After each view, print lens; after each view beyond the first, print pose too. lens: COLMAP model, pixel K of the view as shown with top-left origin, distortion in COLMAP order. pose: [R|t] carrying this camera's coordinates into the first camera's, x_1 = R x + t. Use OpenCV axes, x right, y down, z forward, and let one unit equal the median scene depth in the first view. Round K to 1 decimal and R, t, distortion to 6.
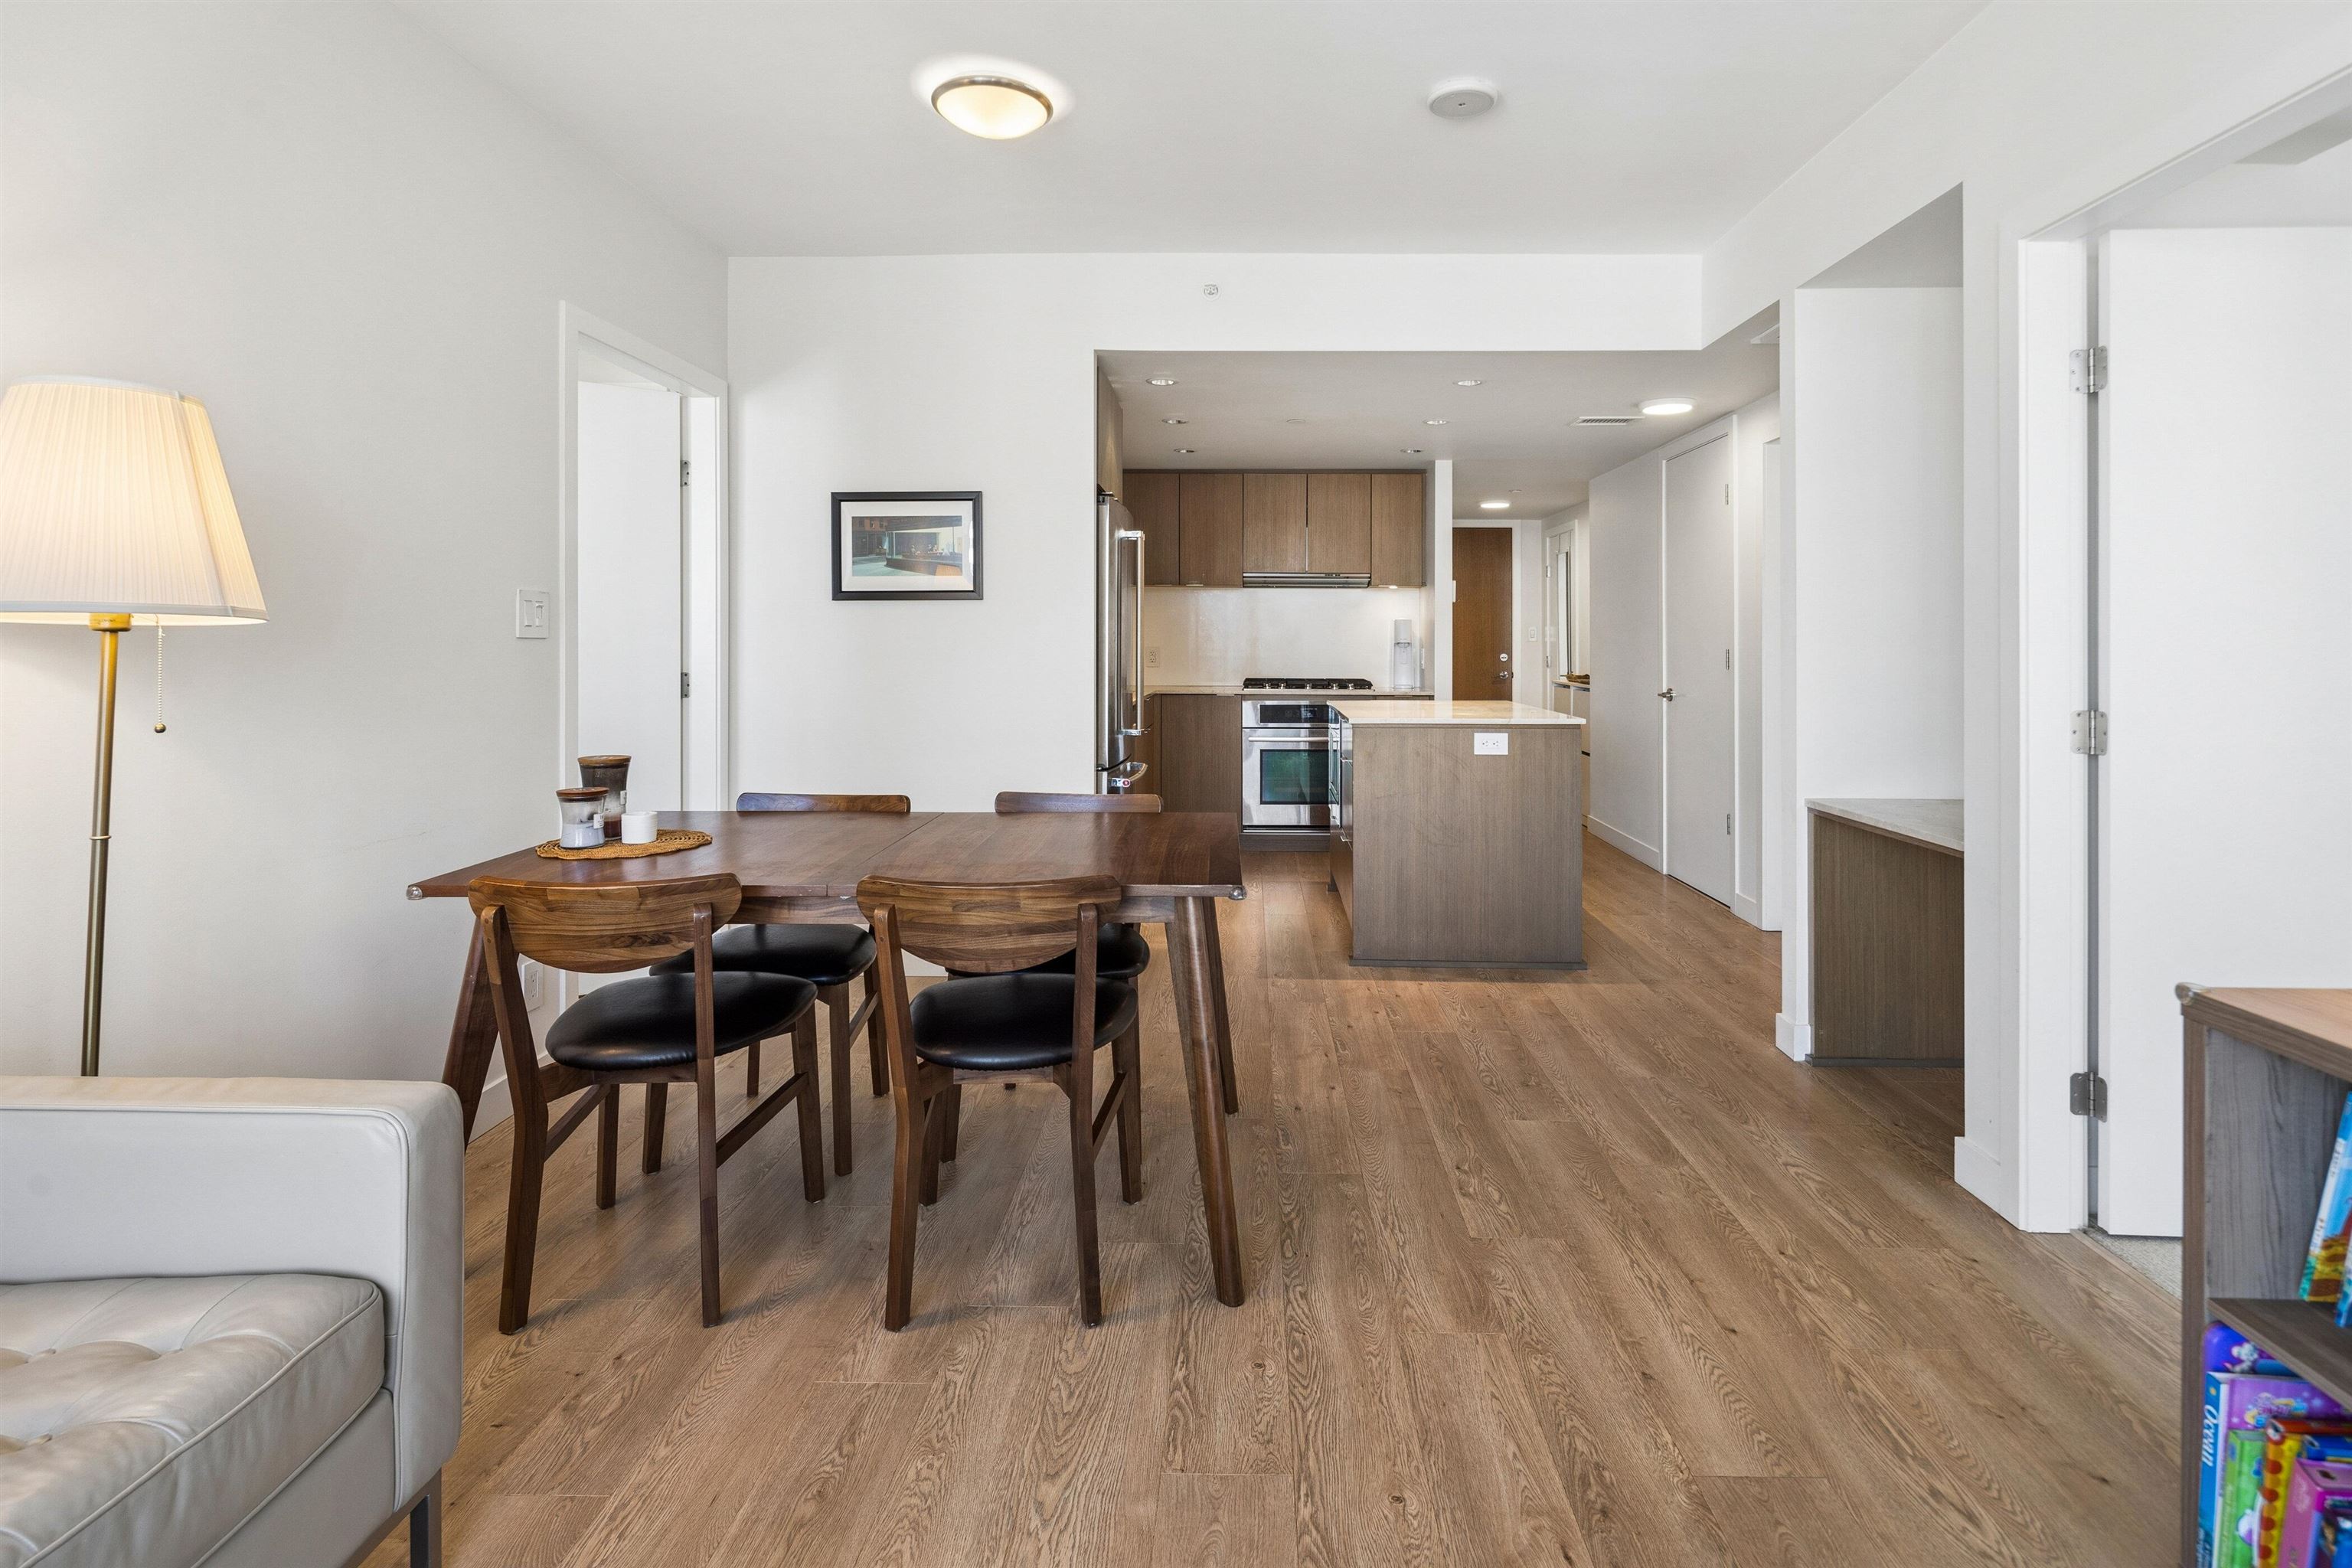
lens RADIAL K [[1147.9, 0, 1225.8], [0, 1147.9, 635.3], [0, 0, 1]] dist [0.009617, -0.005384]
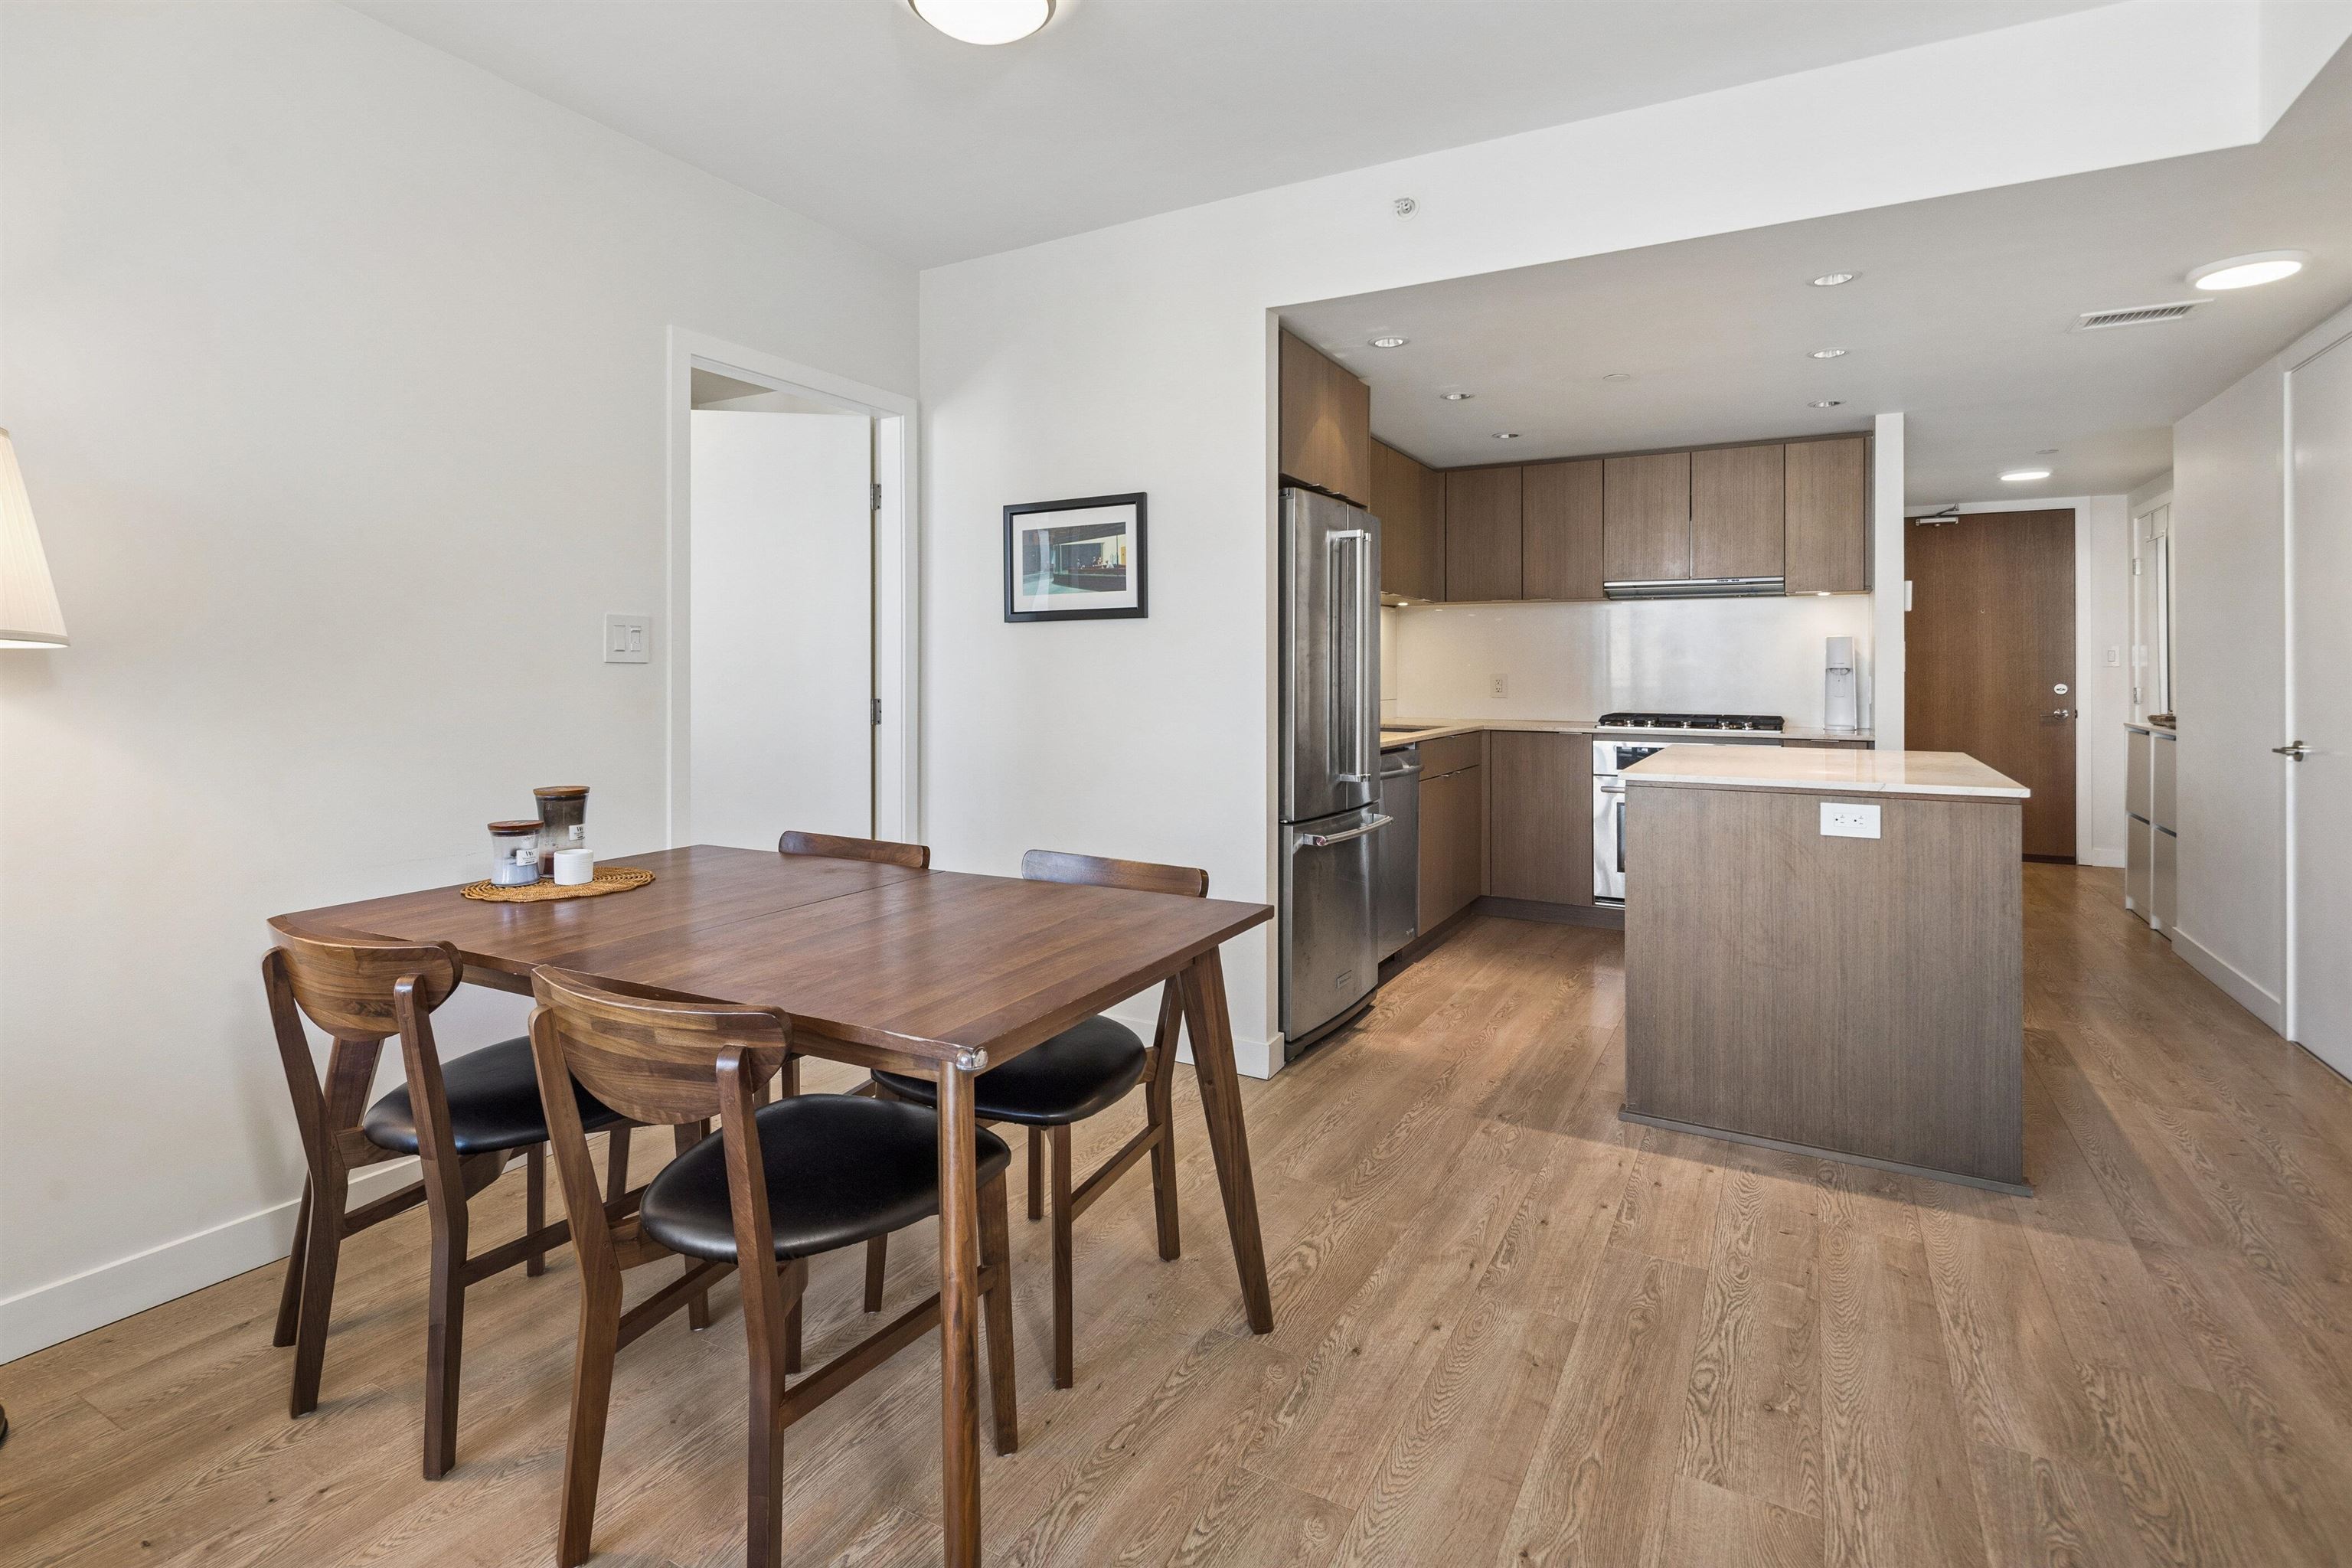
lens RADIAL K [[1147.9, 0, 1163.7], [0, 1147.9, 658.5], [0, 0, 1]] dist [0.009617, -0.005384]
pose [[0.883317, -0.007417, -0.468718, 0.270872], [0.004729, 0.999965, -0.006911, 0.007462], [0.468753, 0.003888, 0.883321, 0.332691]]
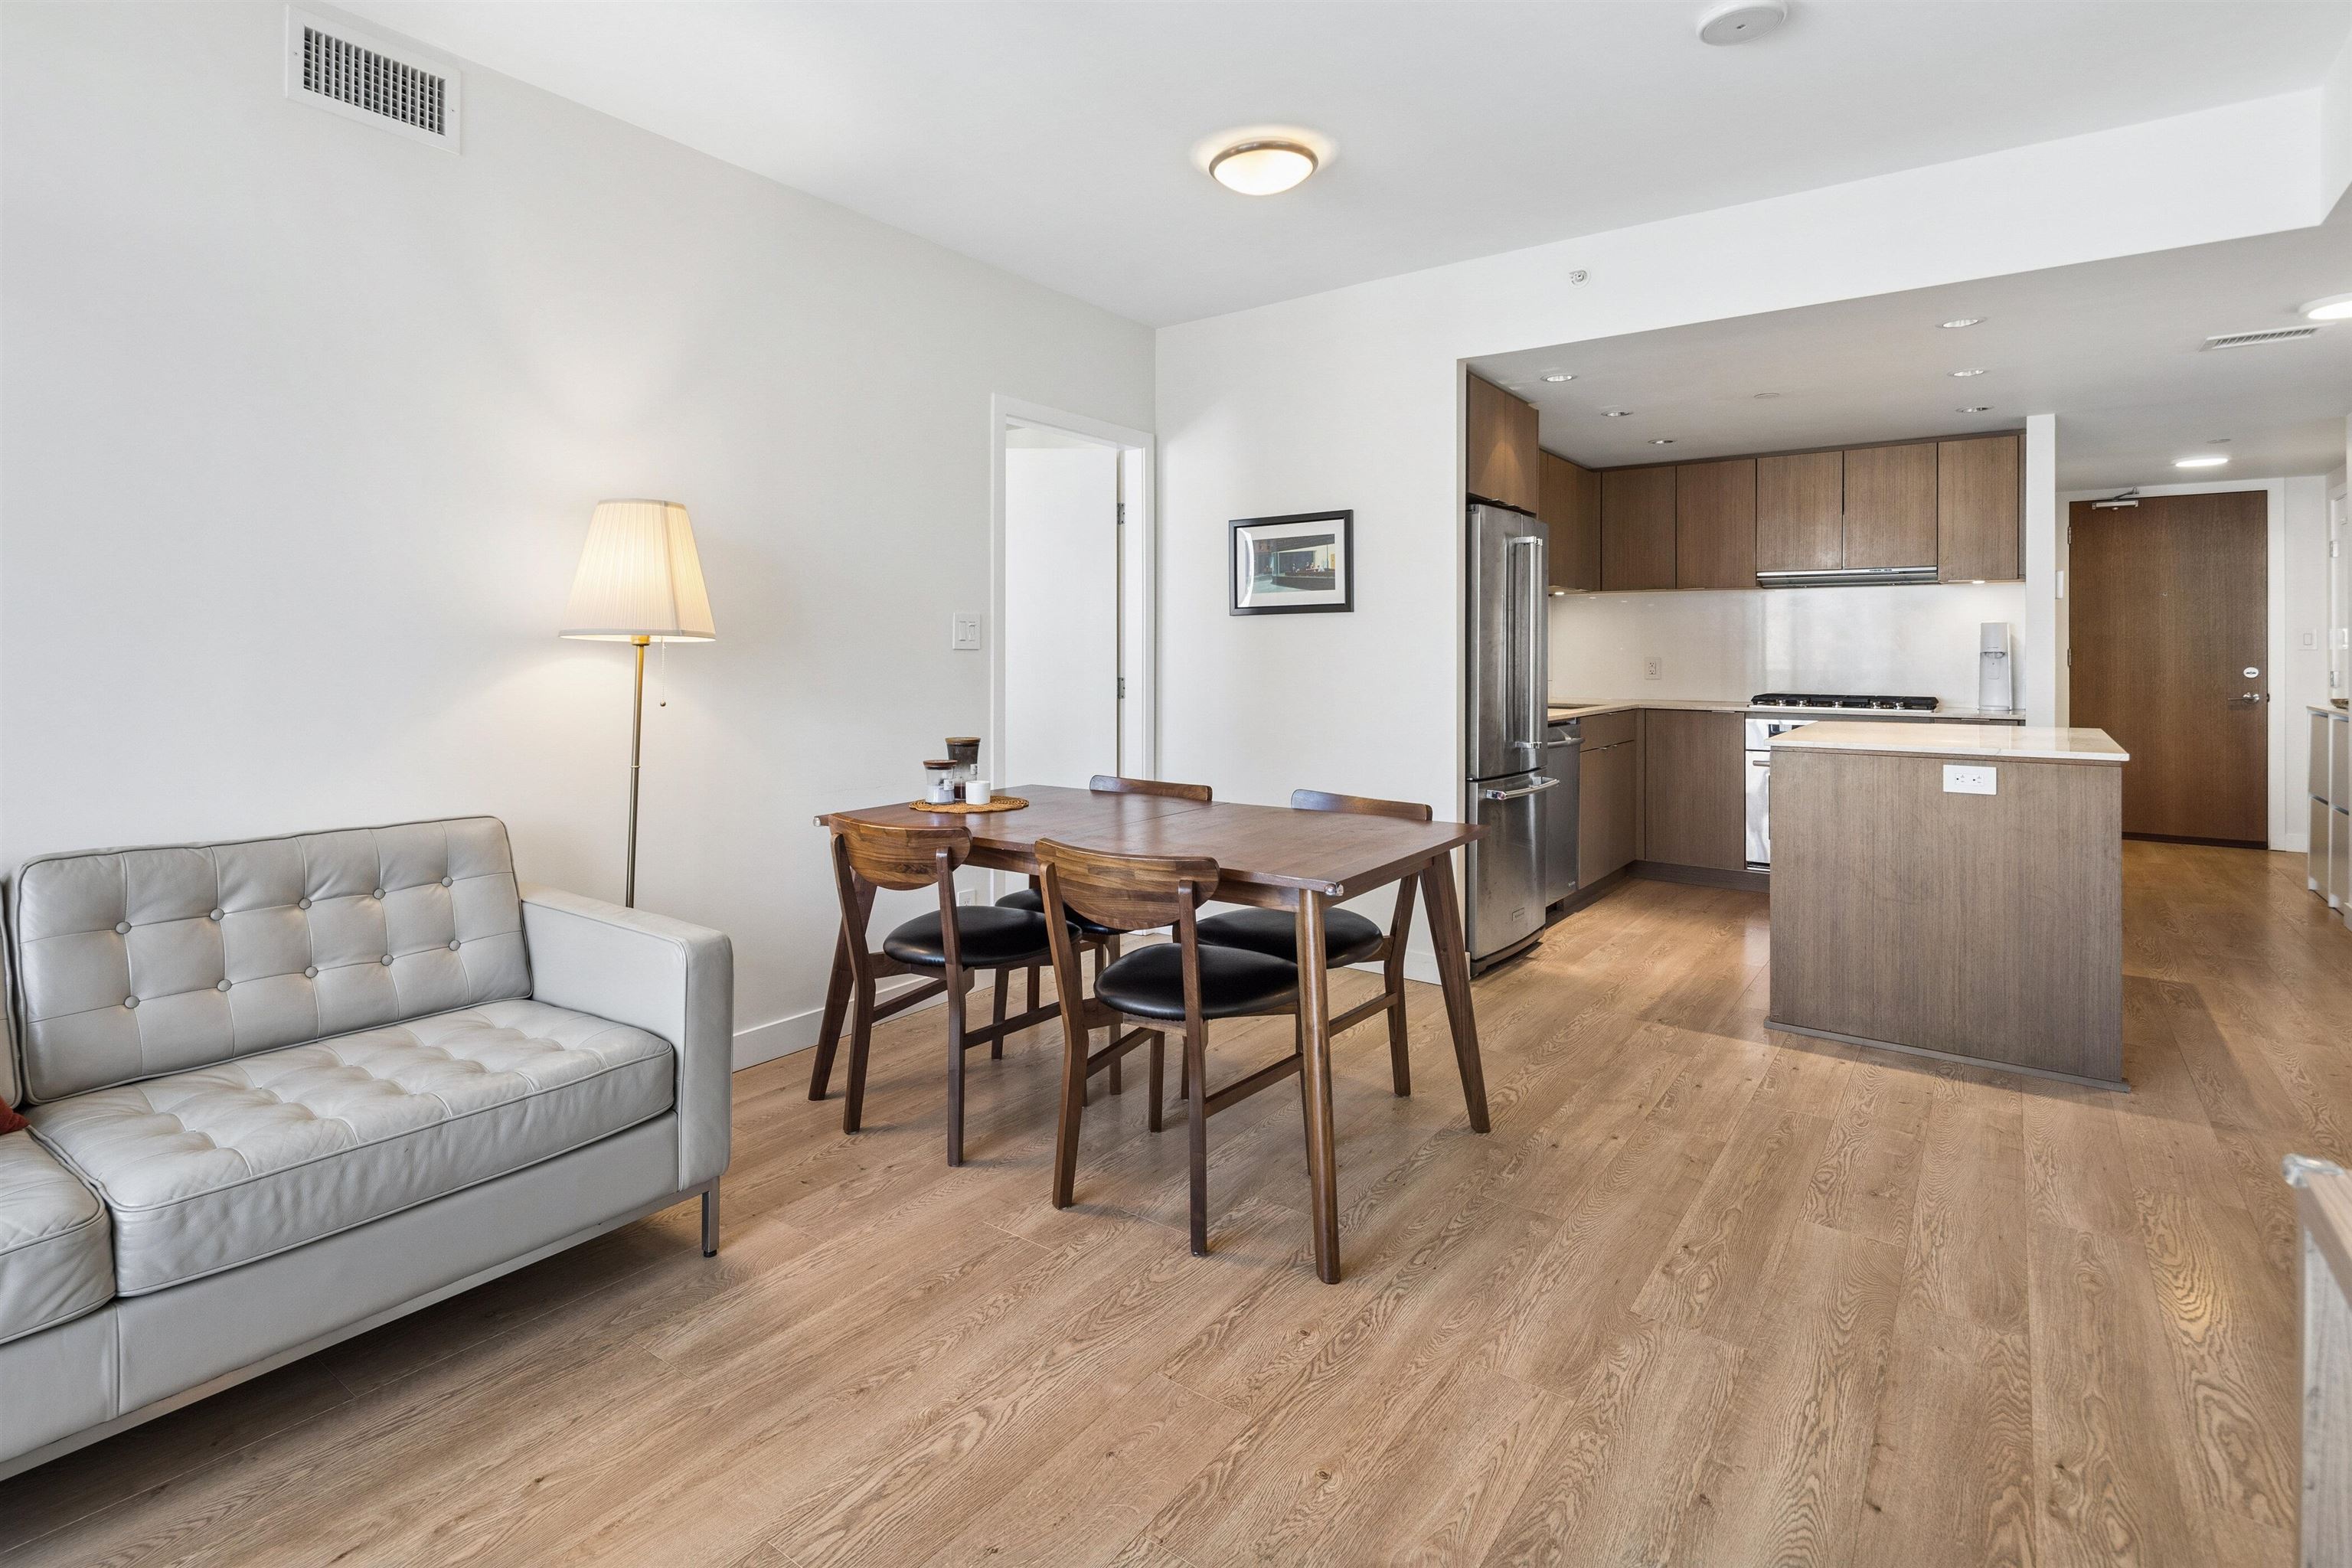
lens RADIAL K [[1147.9, 0, 1116.2], [0, 1147.9, 653.4], [0, 0, 1]] dist [0.009617, -0.005384]
pose [[0.805444, -0.002975, -0.592664, 0.318243], [0.005842, 0.999979, 0.002919, 0.003895], [0.592643, -0.005813, 0.805445, 0.030896]]
